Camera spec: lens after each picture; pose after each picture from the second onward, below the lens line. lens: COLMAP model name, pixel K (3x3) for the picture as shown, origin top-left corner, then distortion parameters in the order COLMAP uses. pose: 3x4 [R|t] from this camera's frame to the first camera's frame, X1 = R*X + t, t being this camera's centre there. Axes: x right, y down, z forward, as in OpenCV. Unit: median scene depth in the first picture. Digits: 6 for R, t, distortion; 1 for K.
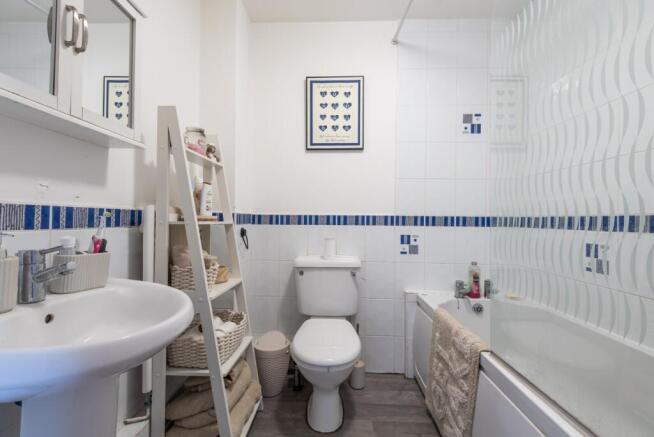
lens RADIAL K [[294.1, 0, 327.0], [0, 294.1, 218.5], [0, 0, 1]] dist [0.025660, -0.022365]
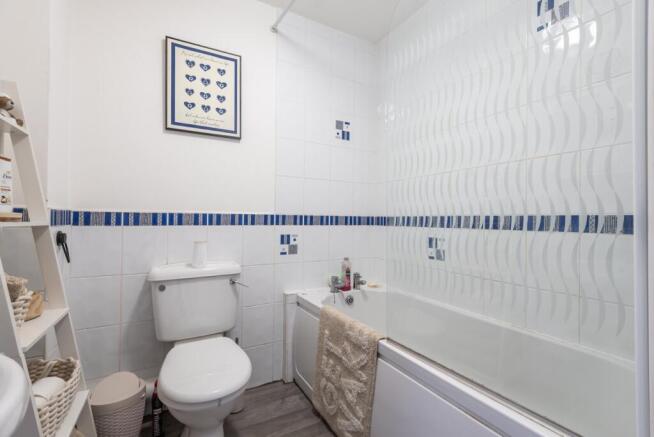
lens RADIAL K [[294.1, 0, 327.0], [0, 294.1, 218.5], [0, 0, 1]] dist [0.025660, -0.022365]
pose [[0.844529, 0.000617, 0.535509, -0.143285], [-0.002194, 0.999995, 0.002309, 0.000380], [-0.535505, -0.003125, 0.844526, 0.122624]]
